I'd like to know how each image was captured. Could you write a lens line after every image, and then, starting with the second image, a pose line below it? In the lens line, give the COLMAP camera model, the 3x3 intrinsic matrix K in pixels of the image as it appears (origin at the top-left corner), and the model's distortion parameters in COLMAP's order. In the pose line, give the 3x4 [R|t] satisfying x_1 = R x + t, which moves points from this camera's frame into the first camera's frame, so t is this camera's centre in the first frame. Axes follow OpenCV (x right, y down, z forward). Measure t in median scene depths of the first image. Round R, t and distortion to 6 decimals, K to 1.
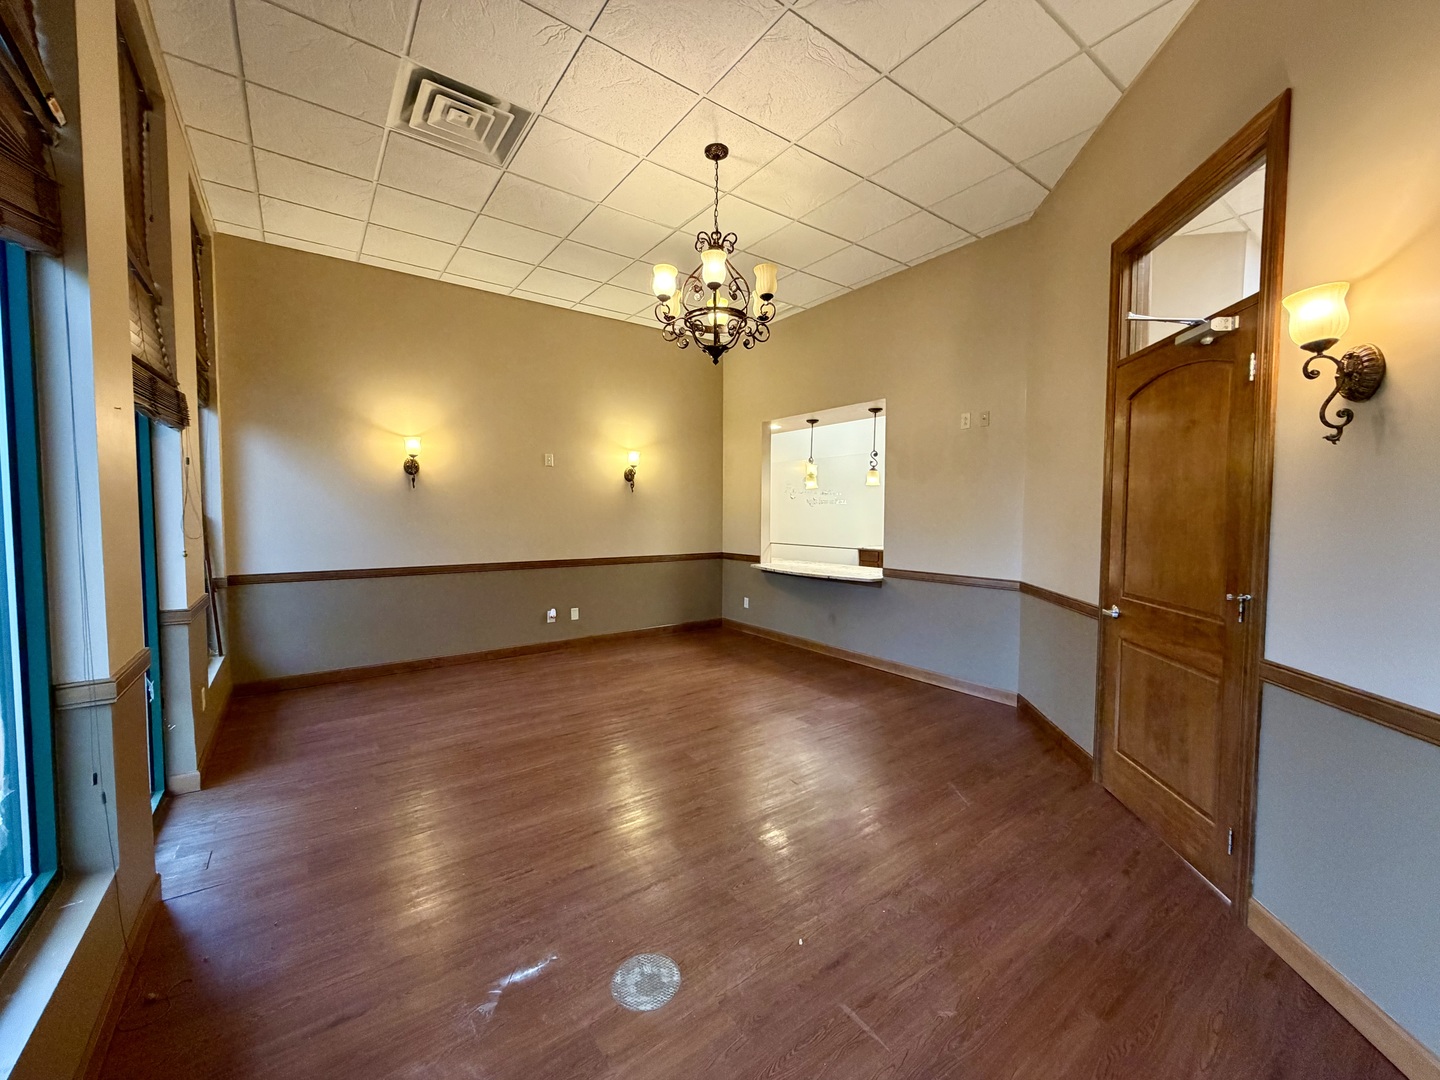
lens RADIAL K [[571.3, 0, 714.1], [0, 571.3, 549.8], [0, 0, 1]] dist [0.001270, -0.000960]
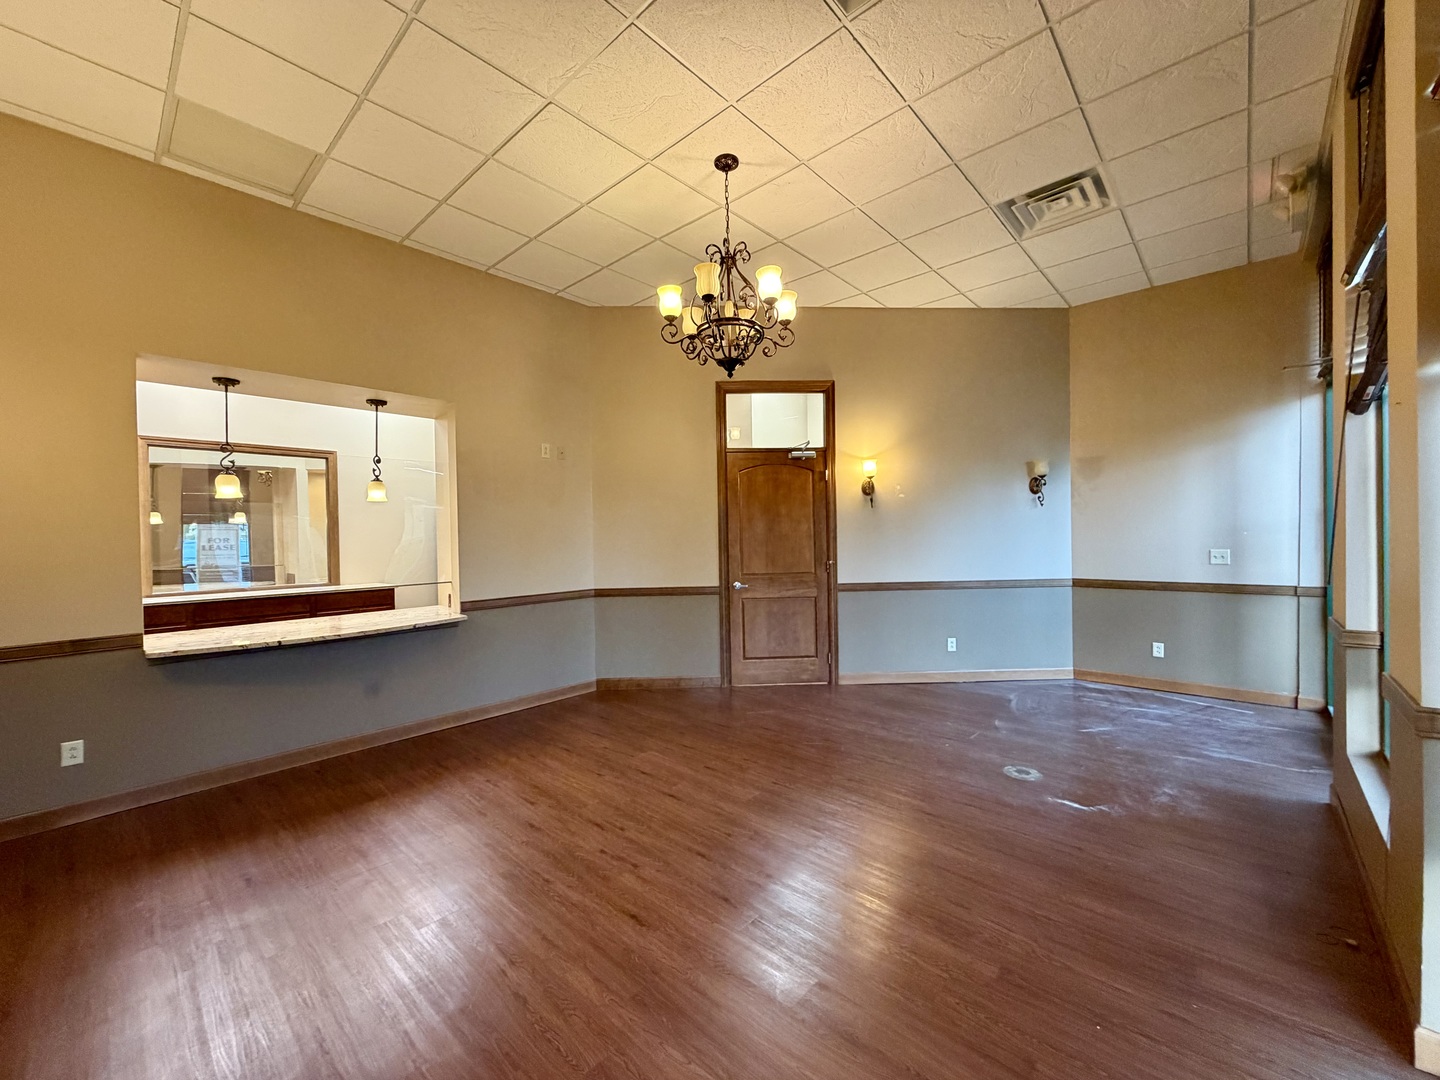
lens RADIAL K [[571.3, 0, 713.9], [0, 571.3, 547.8], [0, 0, 1]] dist [0.001270, -0.000960]
pose [[-0.197145, -0.019651, 0.980177, -0.547328], [0.084008, 0.995783, 0.036861, -0.042786], [-0.976768, 0.089610, -0.194663, 0.721614]]
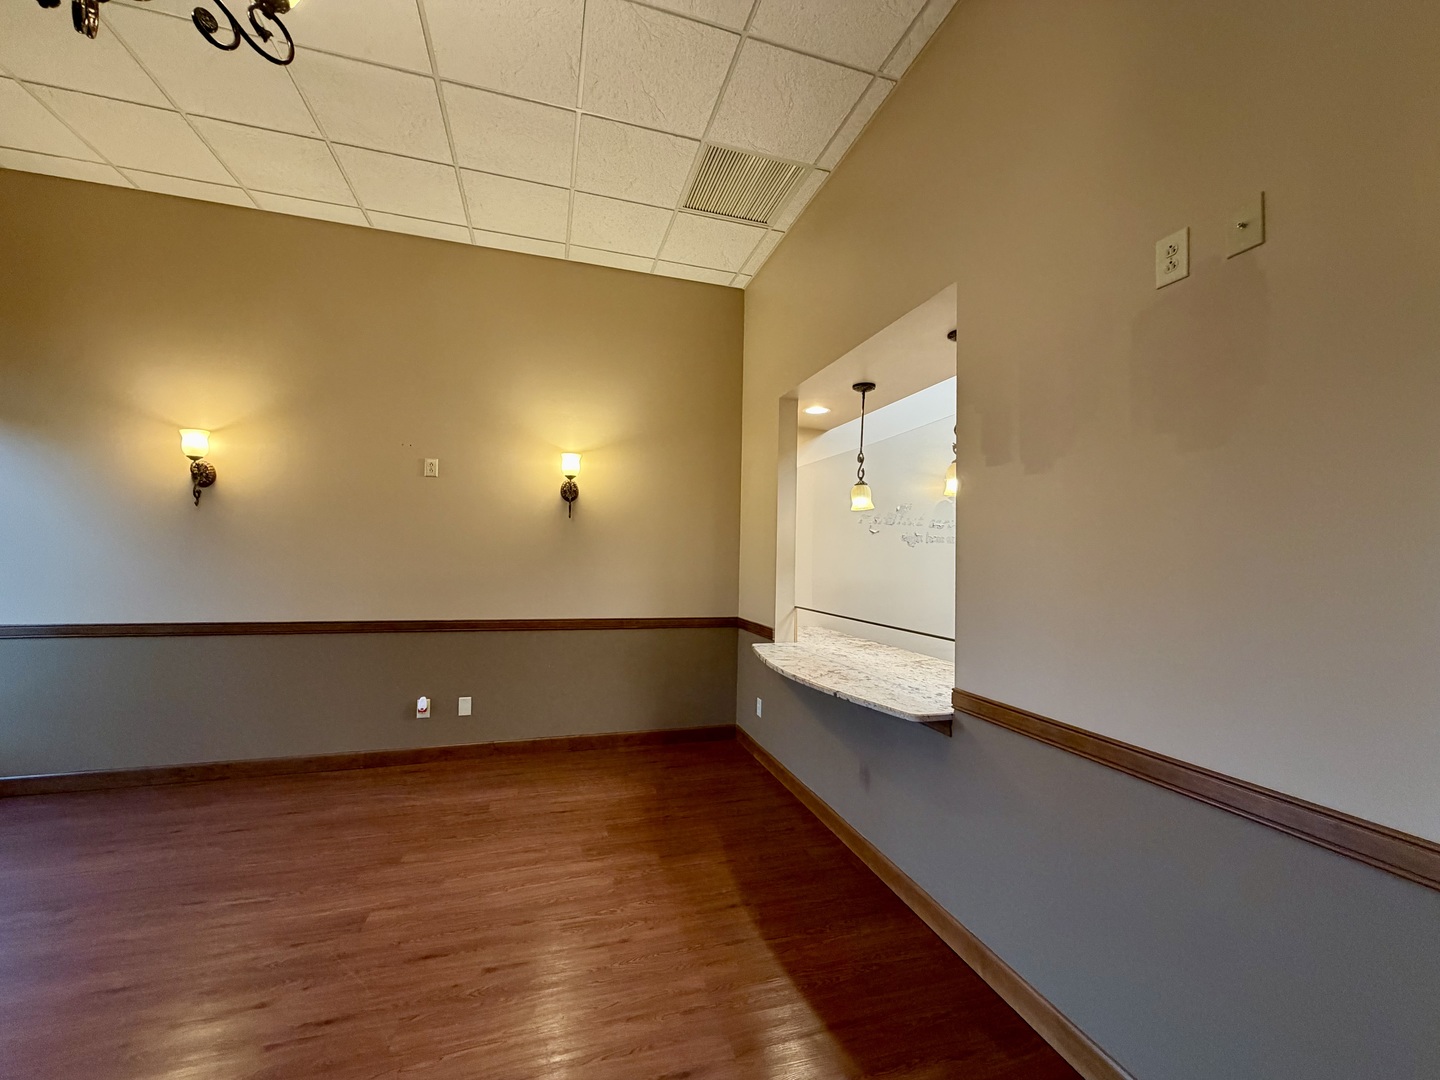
lens RADIAL K [[571.3, 0, 719.4], [0, 571.3, 545.3], [0, 0, 1]] dist [0.001270, -0.000960]
pose [[0.947227, 0.011519, -0.320358, 0.243188], [-0.040069, 0.995771, -0.082671, -0.026746], [0.318051, 0.091145, 0.943682, 0.505521]]
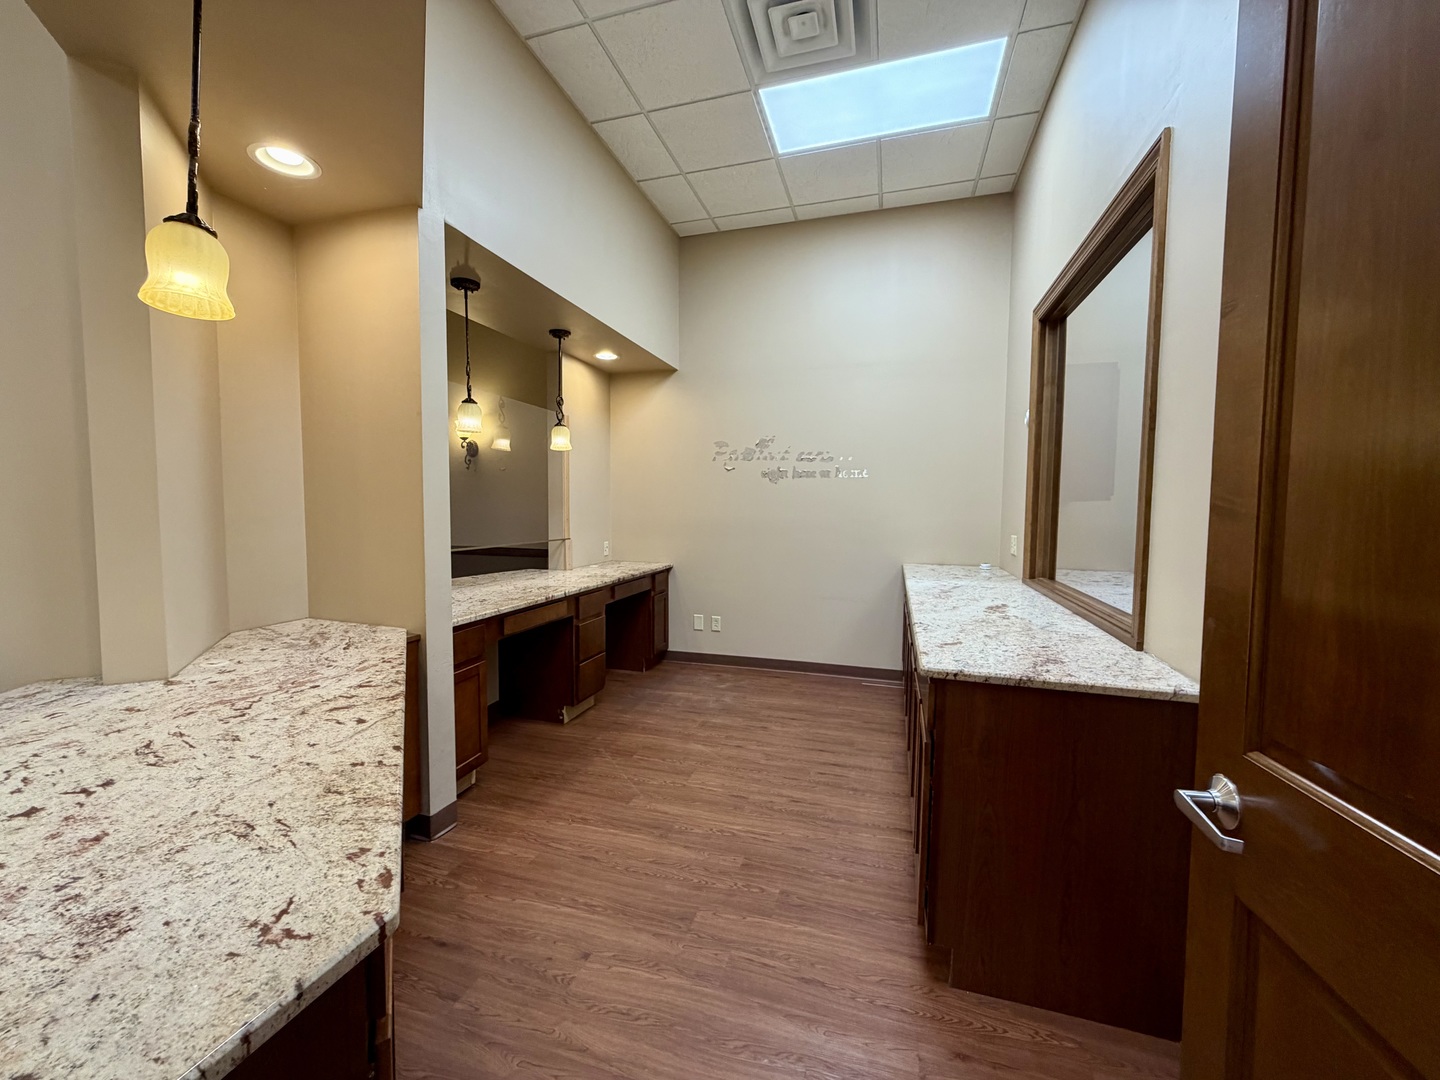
lens RADIAL K [[571.3, 0, 717.4], [0, 571.3, 524.3], [0, 0, 1]] dist [0.001270, -0.000960]
pose [[0.607916, 0.026513, -0.793558, 0.832075], [-0.058201, 0.998242, -0.011235, -0.036148], [0.791865, 0.053016, 0.608390, 0.867272]]
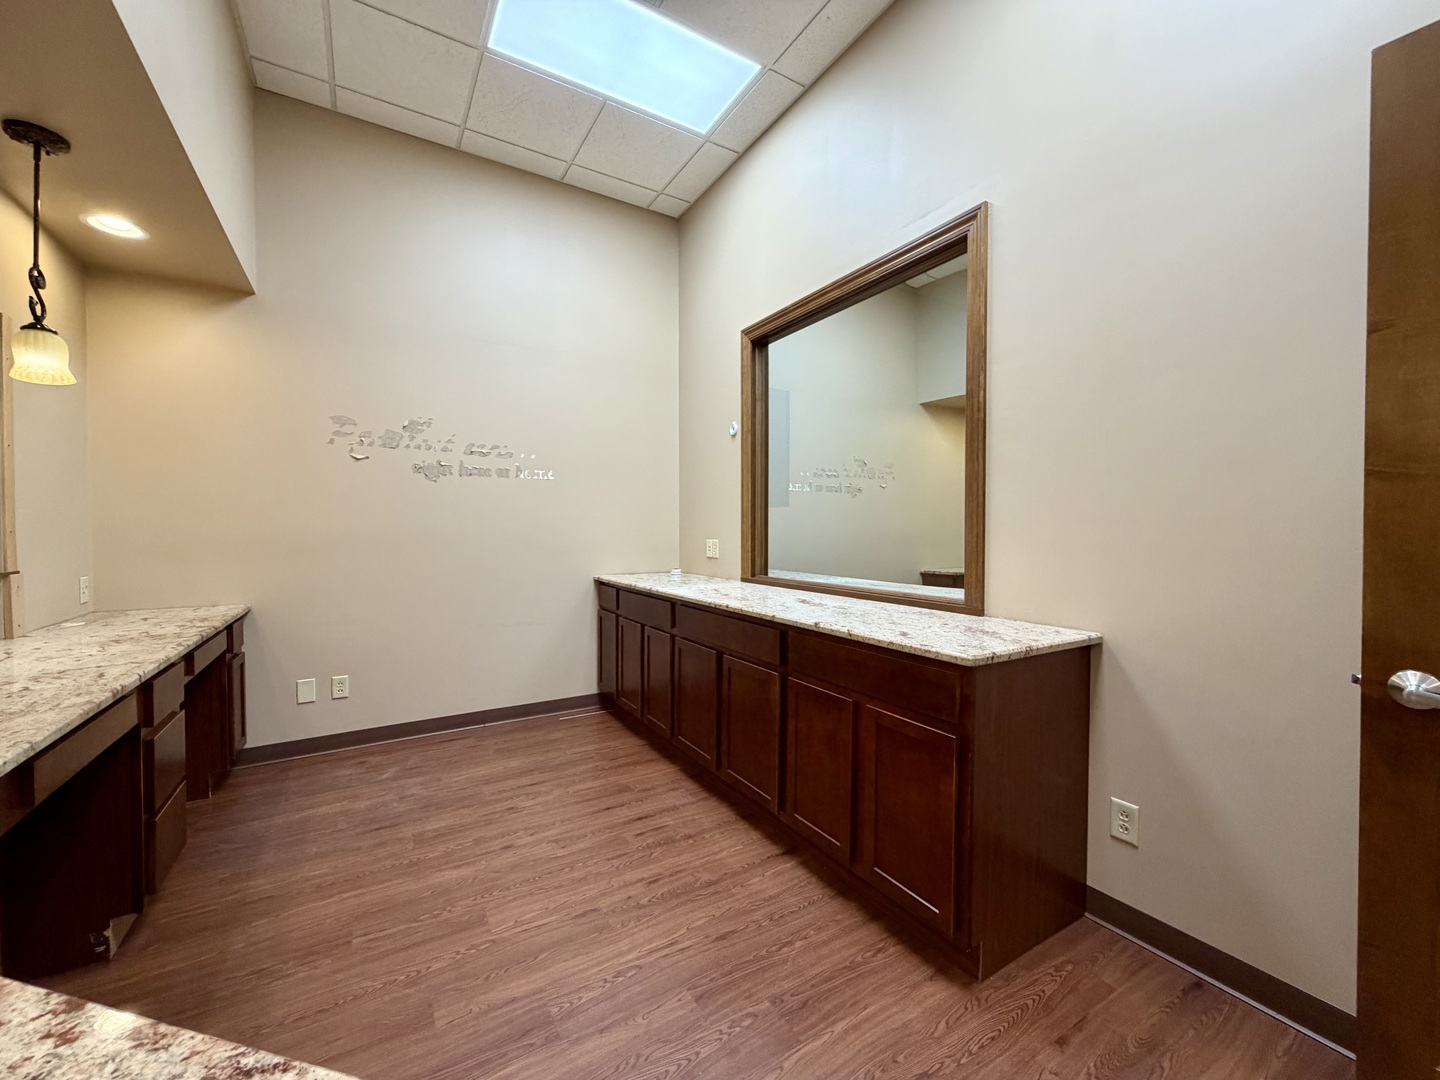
lens RADIAL K [[571.3, 0, 713.3], [0, 571.3, 530.1], [0, 0, 1]] dist [0.001270, -0.000960]
pose [[0.996750, -0.005962, -0.080342, 0.583995], [0.000644, 0.997815, -0.066064, -0.016504], [0.080560, 0.065797, 0.994576, 0.845719]]
